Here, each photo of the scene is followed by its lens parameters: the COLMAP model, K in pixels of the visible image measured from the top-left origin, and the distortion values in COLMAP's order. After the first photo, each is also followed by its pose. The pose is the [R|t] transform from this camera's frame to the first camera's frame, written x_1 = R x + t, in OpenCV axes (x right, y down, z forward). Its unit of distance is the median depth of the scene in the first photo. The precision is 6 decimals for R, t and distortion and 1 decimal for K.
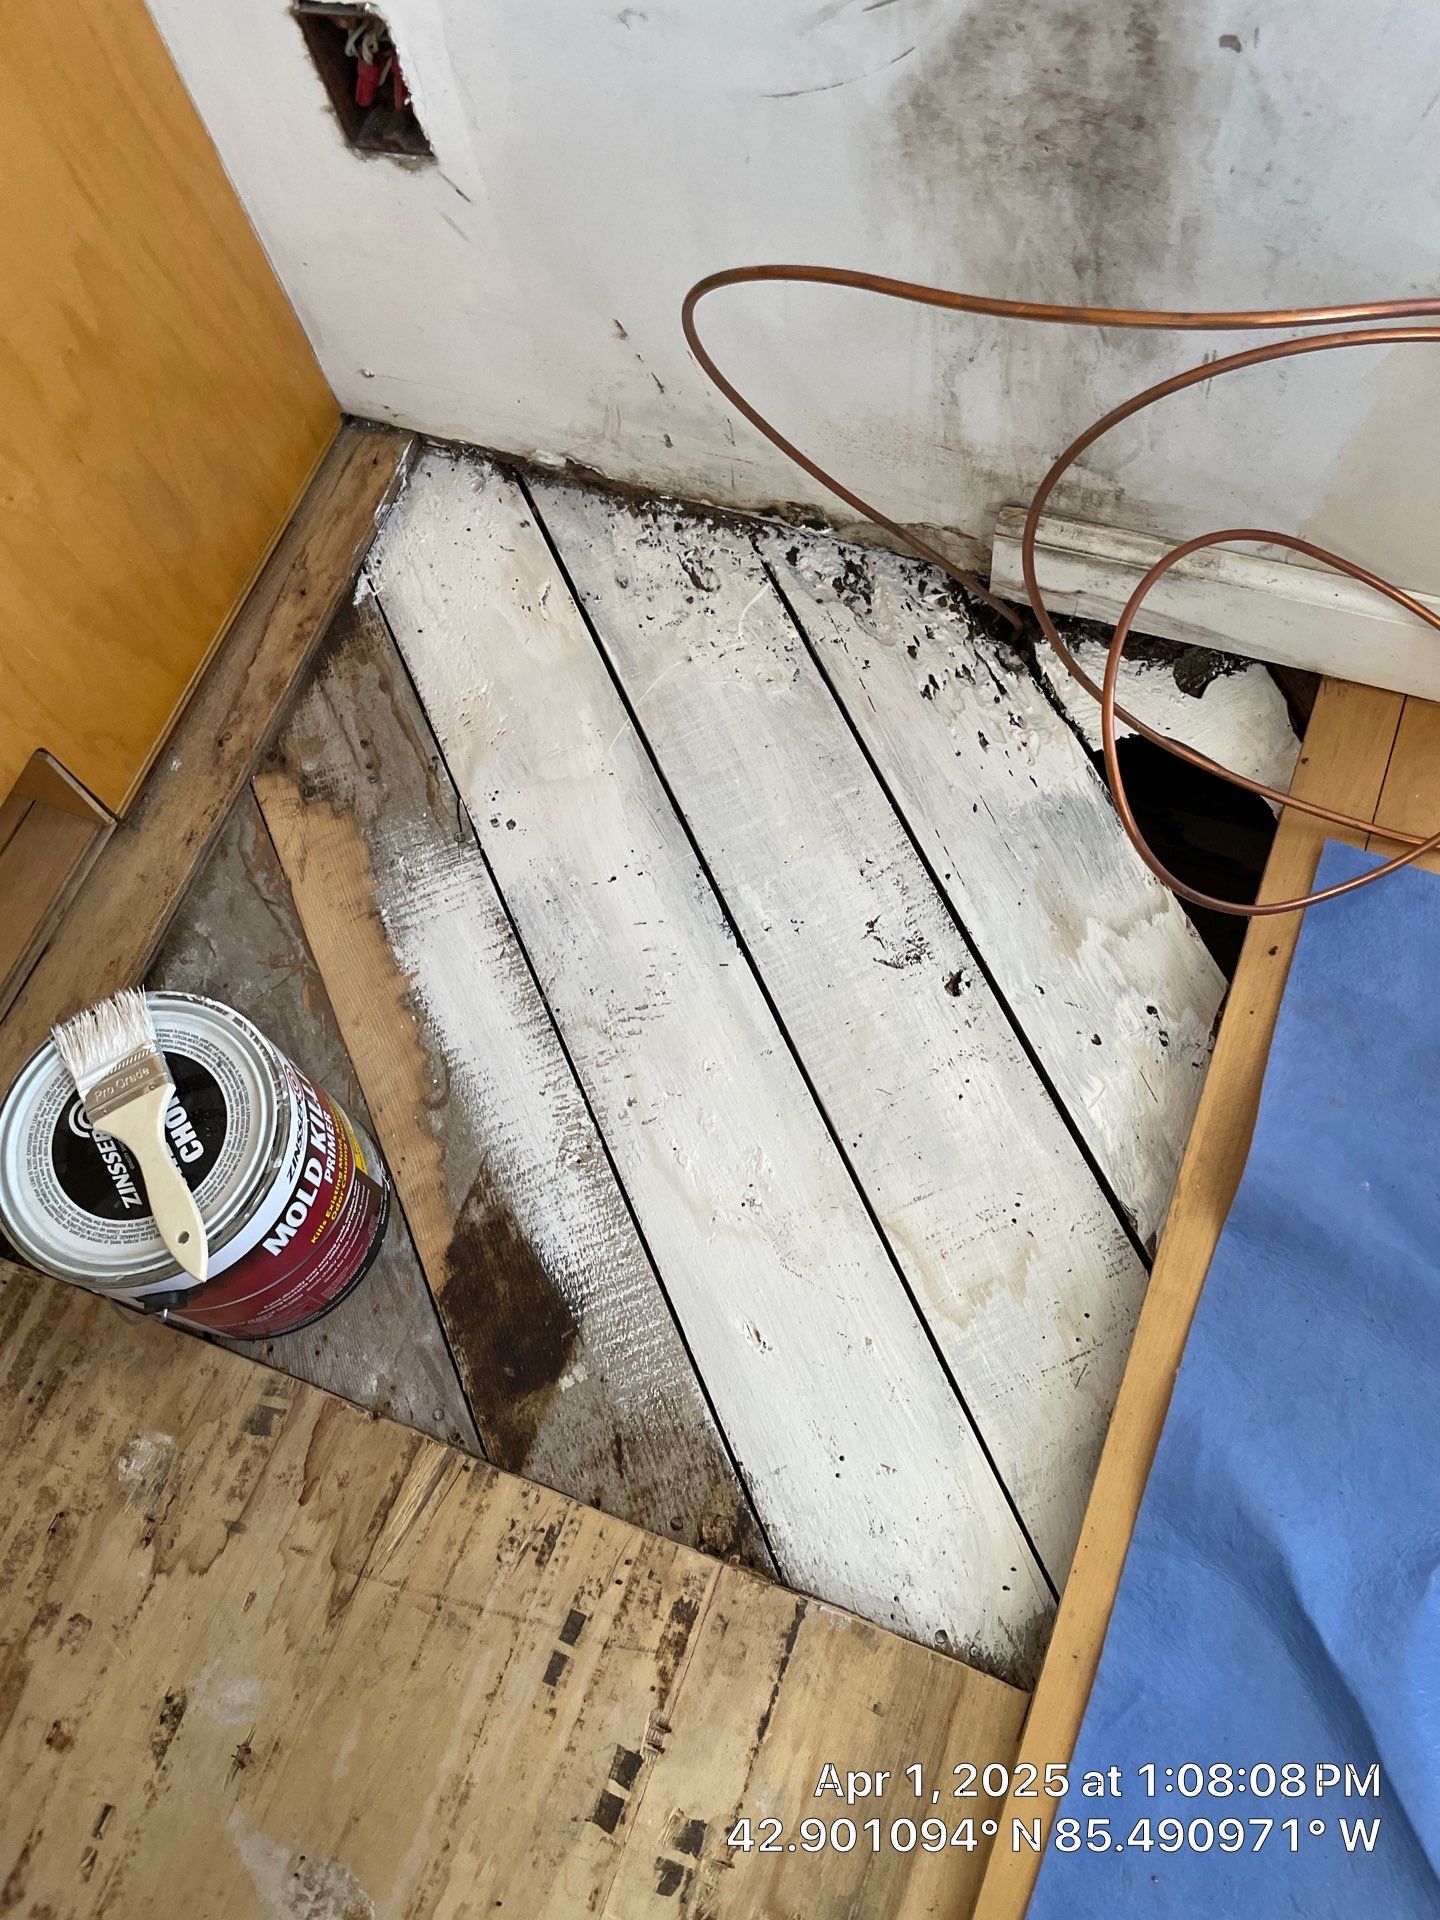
lens RADIAL K [[1463.6, 0, 731.1], [0, 1463.6, 969.9], [0, 0, 1]] dist [0.071234, -0.110465]
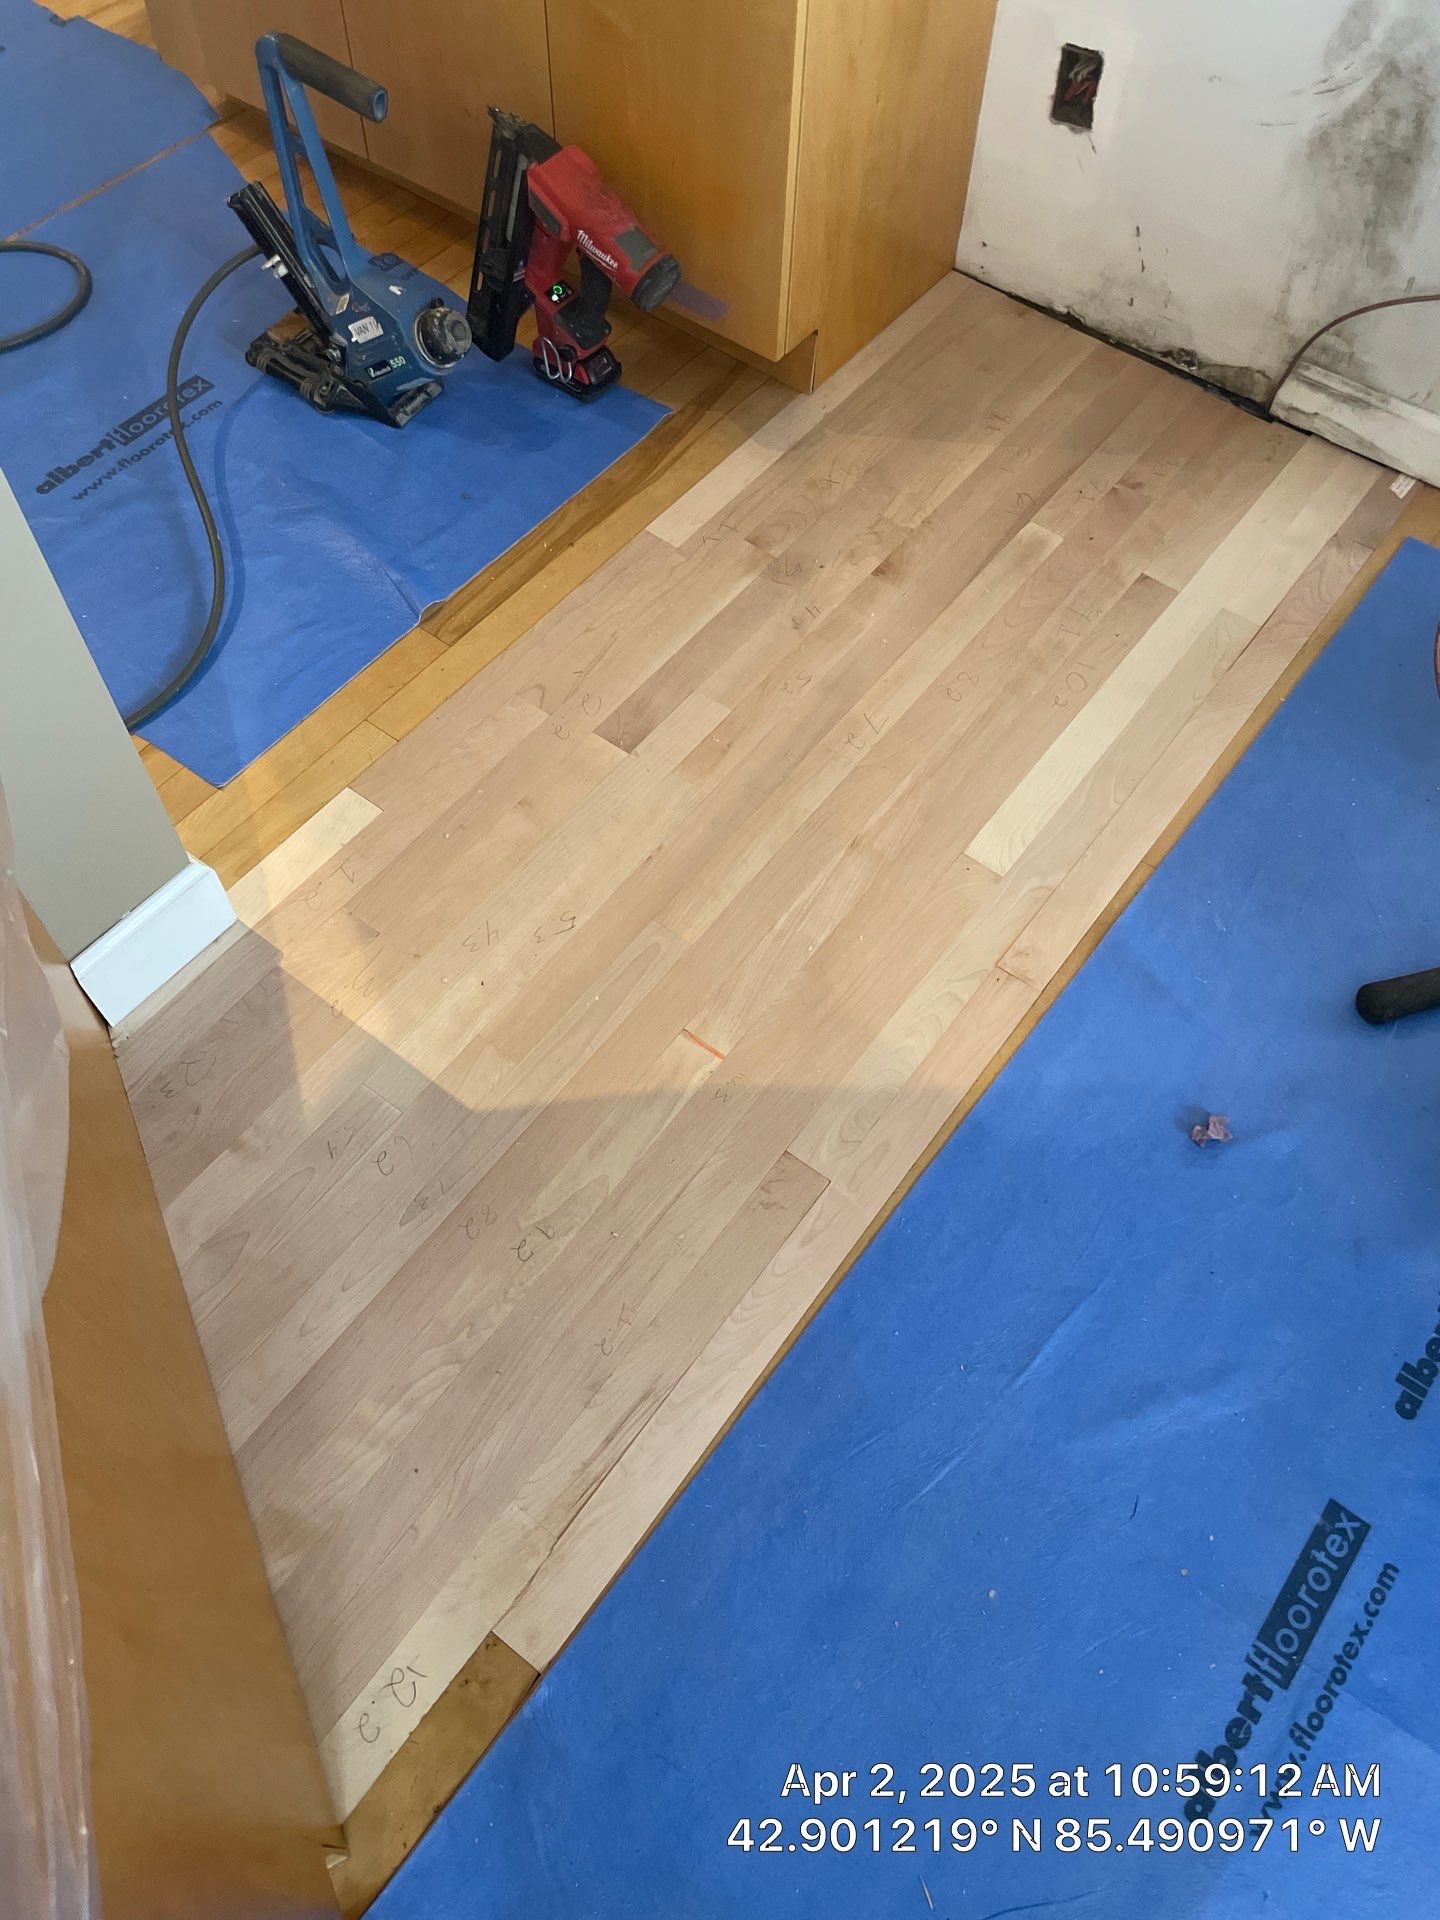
lens RADIAL K [[1466.3, 0, 722.4], [0, 1466.3, 983.6], [0, 0, 1]] dist [0.068109, -0.102752]
pose [[0.954780, 0.294228, -0.042725, -0.260861], [-0.297196, 0.940464, -0.164928, 1.227193], [-0.008346, 0.170168, 0.985380, -1.003761]]
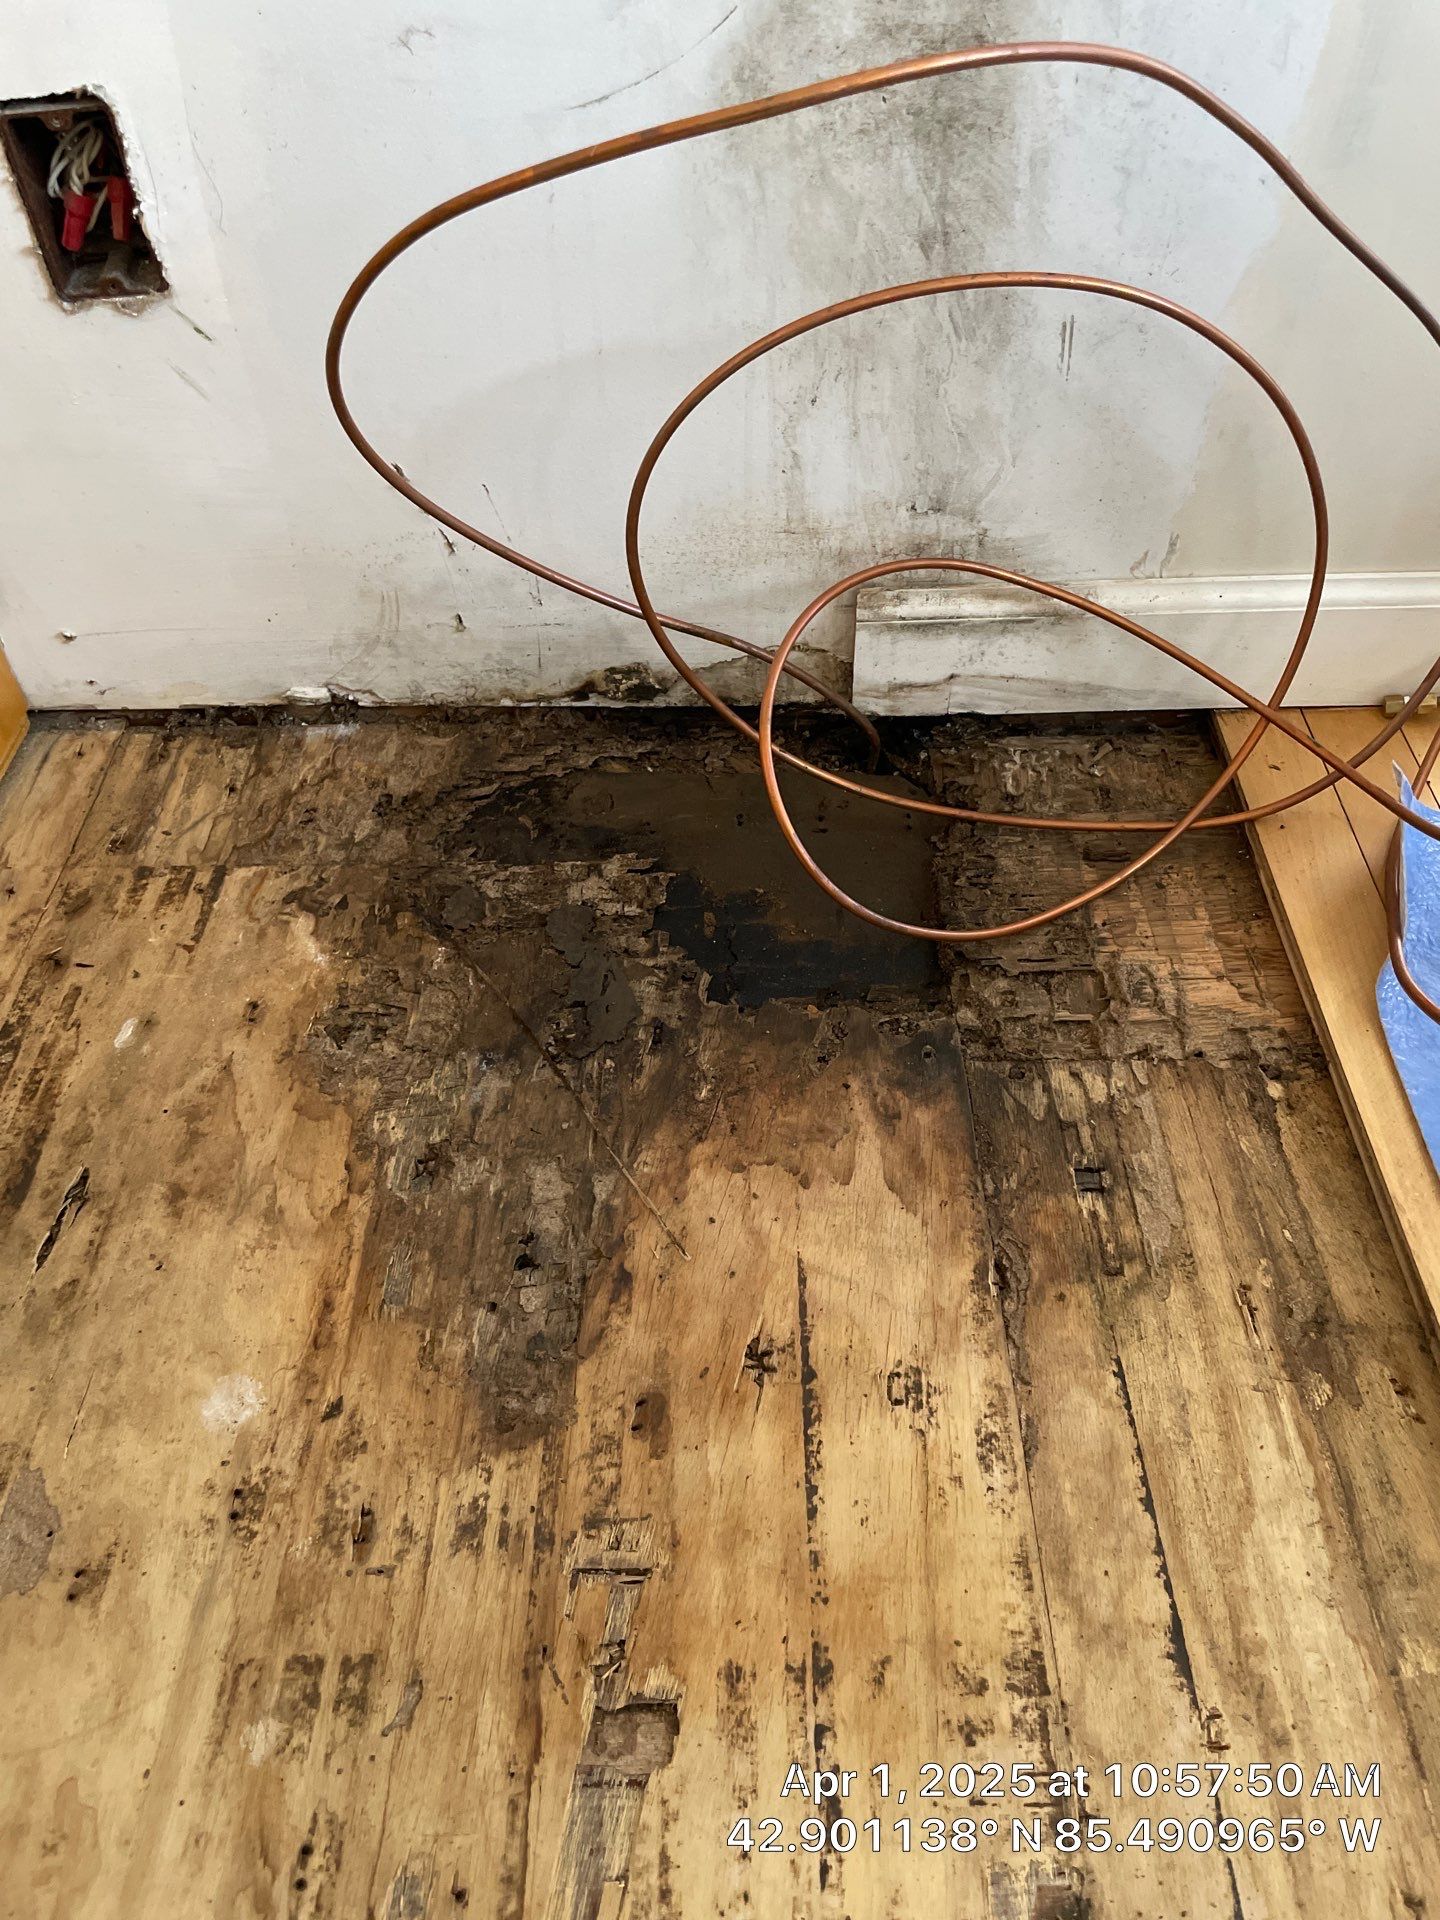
lens RADIAL K [[1463.6, 0, 727.5], [0, 1463.6, 957.0], [0, 0, 1]] dist [0.071234, -0.110465]
pose [[0.932901, -0.195099, 0.302707, -0.238061], [0.301231, 0.883395, -0.358990, 0.213462], [-0.197371, 0.426087, 0.882890, 0.342586]]
